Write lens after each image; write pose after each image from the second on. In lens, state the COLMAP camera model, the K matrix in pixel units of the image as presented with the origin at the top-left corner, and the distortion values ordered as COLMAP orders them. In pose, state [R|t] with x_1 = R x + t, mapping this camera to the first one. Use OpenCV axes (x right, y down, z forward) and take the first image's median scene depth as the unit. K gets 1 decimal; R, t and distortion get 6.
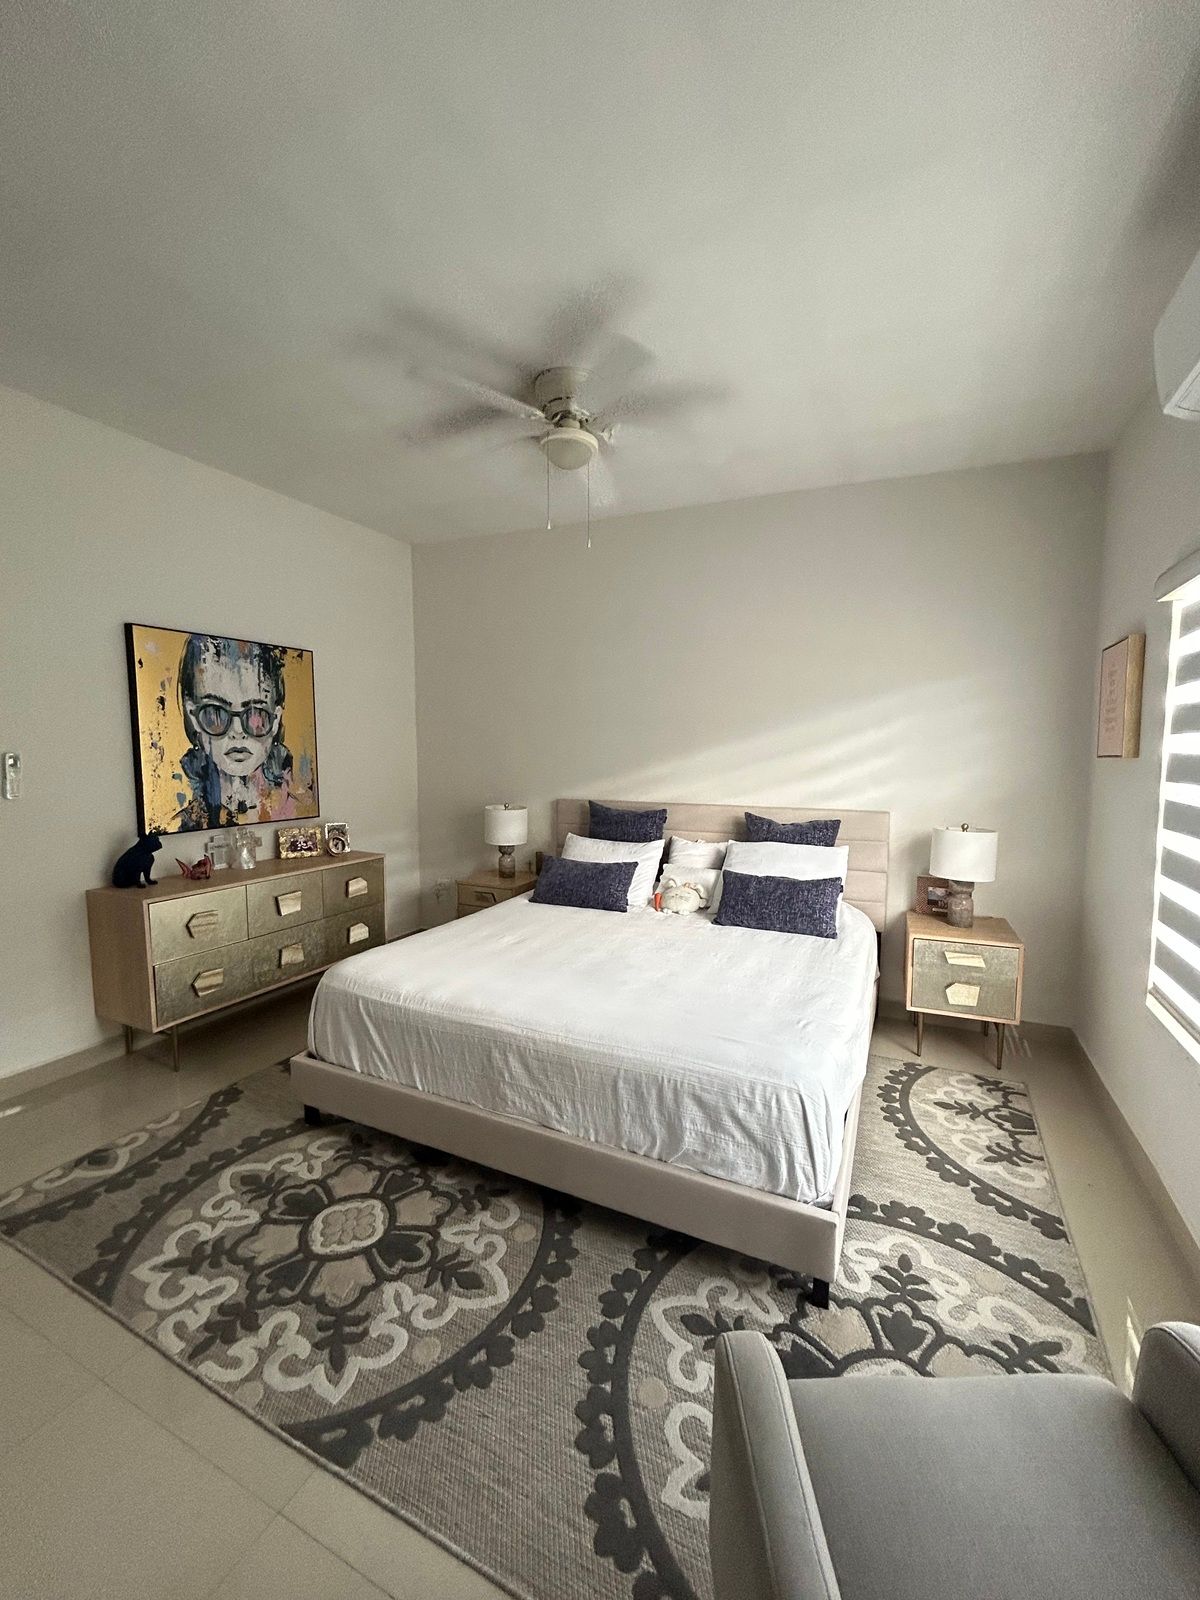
lens RADIAL K [[641.0, 0, 606.8], [0, 641.0, 798.4], [0, 0, 1]] dist [-0.003337, -0.000292]
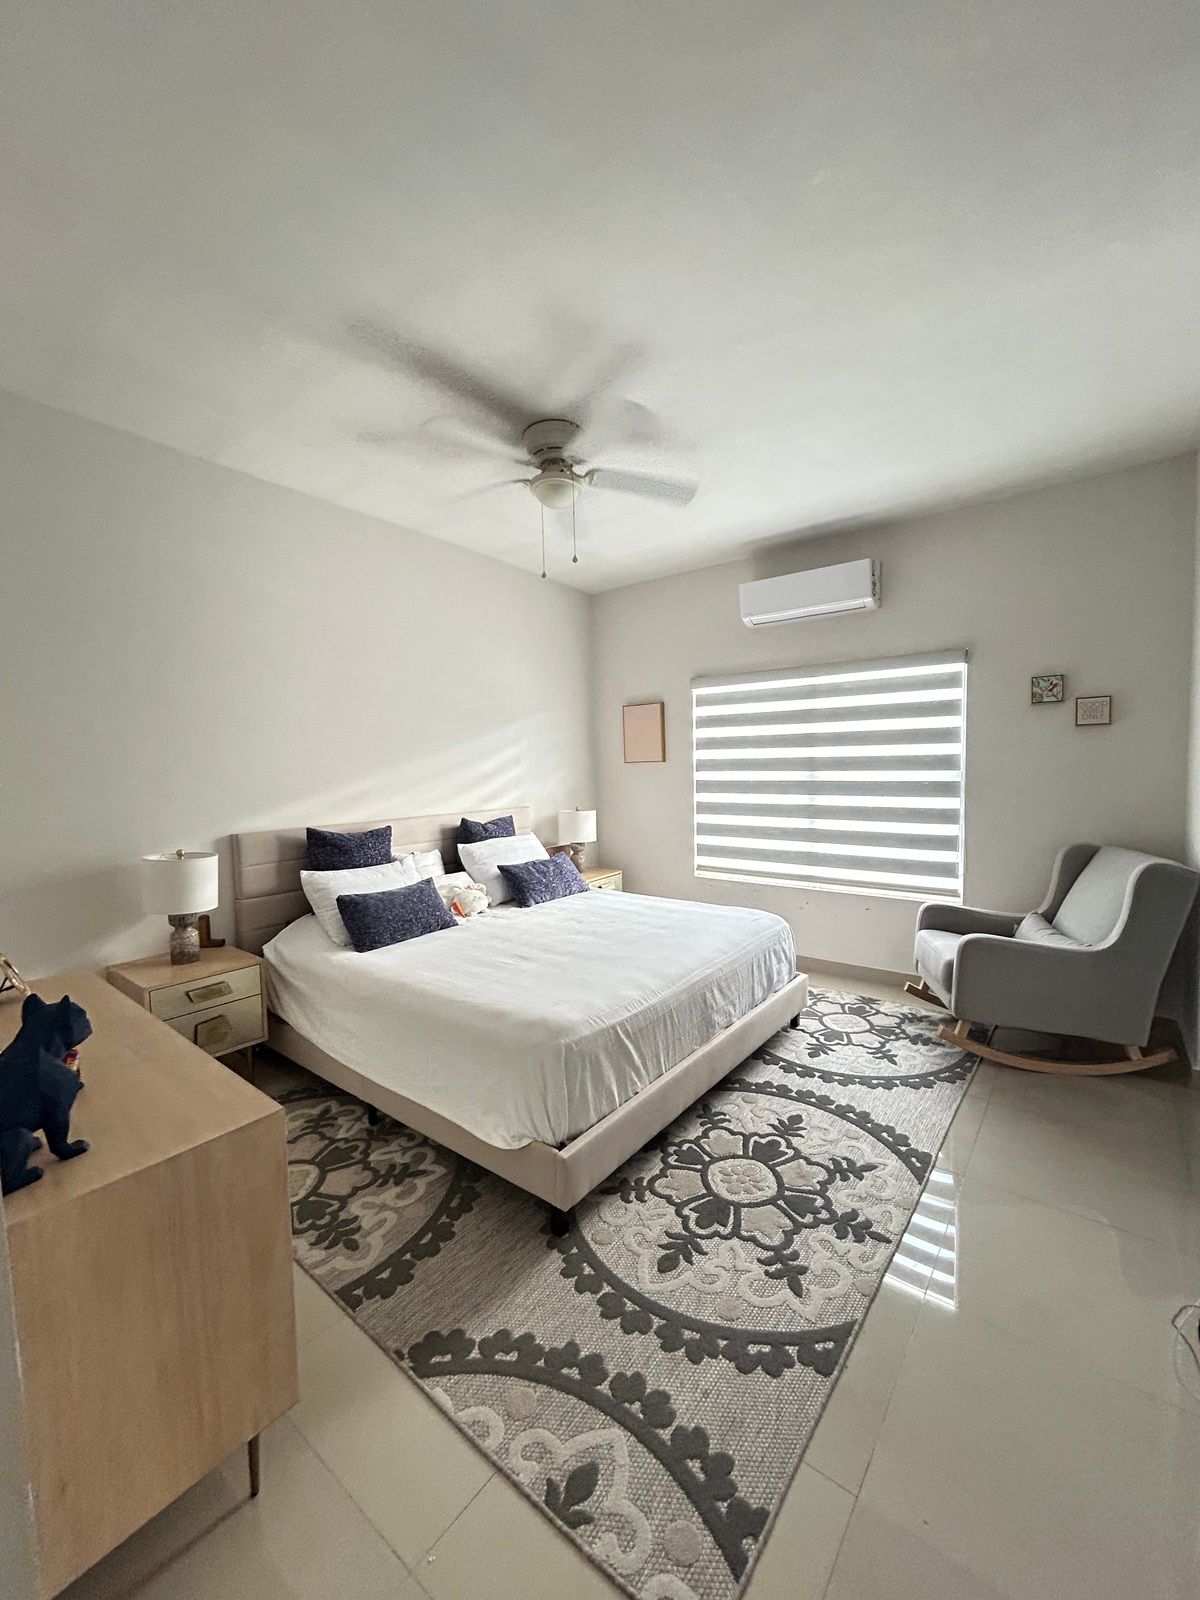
lens RADIAL K [[641.0, 0, 606.8], [0, 641.0, 798.4], [0, 0, 1]] dist [-0.003337, -0.000292]
pose [[0.214143, -0.060035, 0.974956, -1.398532], [0.095436, 0.994620, 0.040284, -0.057356], [-0.972129, 0.084420, 0.218721, 0.863730]]
